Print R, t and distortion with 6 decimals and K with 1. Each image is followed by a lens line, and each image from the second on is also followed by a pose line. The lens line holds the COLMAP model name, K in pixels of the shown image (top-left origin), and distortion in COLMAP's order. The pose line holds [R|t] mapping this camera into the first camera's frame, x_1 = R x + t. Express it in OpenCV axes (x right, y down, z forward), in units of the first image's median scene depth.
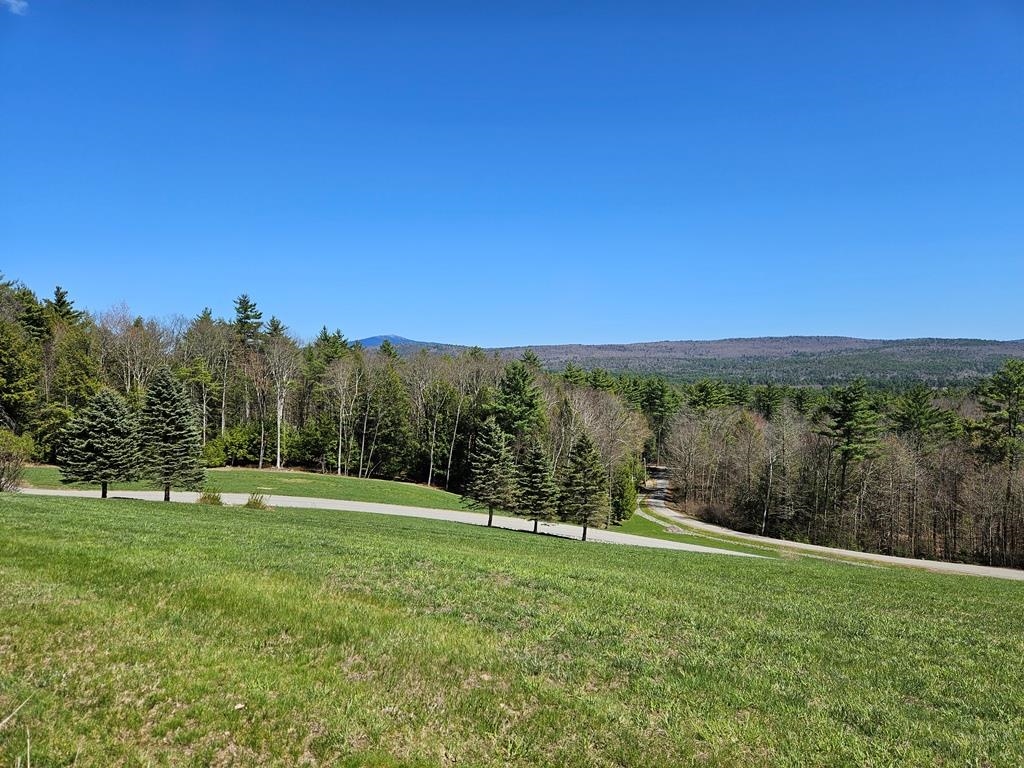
lens RADIAL K [[640.1, 0, 512.0], [0, 640.1, 384.0], [0, 0, 1]] dist [0.005573, 0.001139]
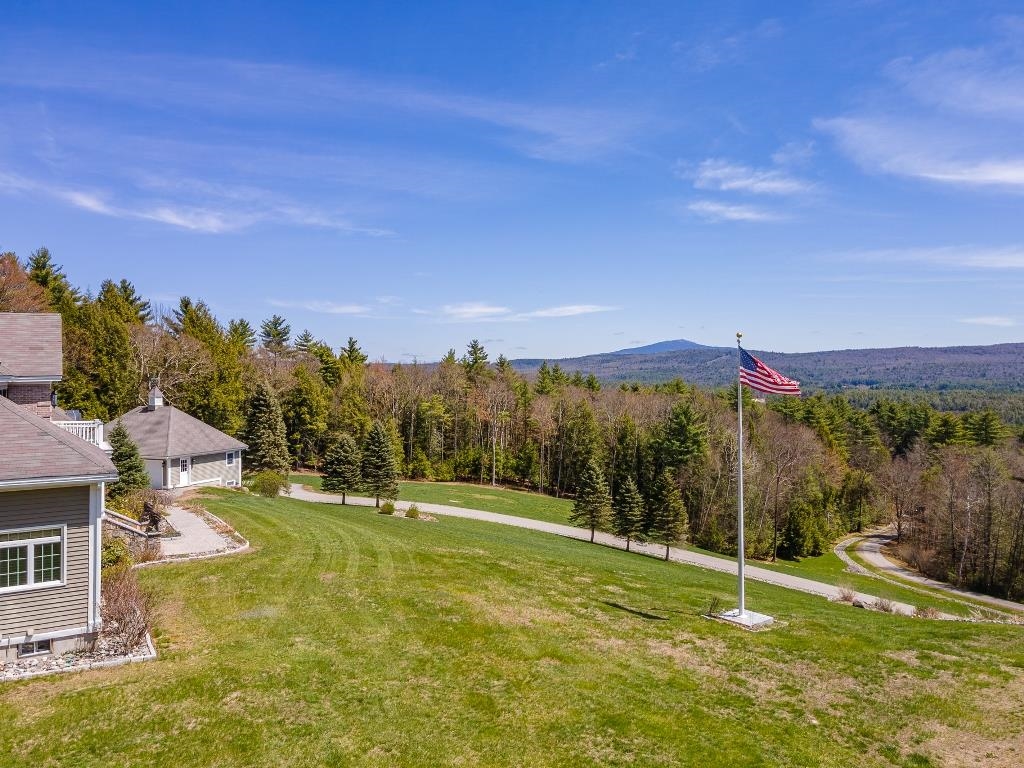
lens RADIAL K [[717.1, 0, 512.0], [0, 717.1, 384.0], [0, 0, 1]] dist [0.089313, -0.001196]
pose [[0.907267, -0.001090, -0.420554, 0.270658], [-0.002535, 0.999964, -0.008060, -0.055529], [0.420548, 0.008379, 0.907232, -0.253784]]
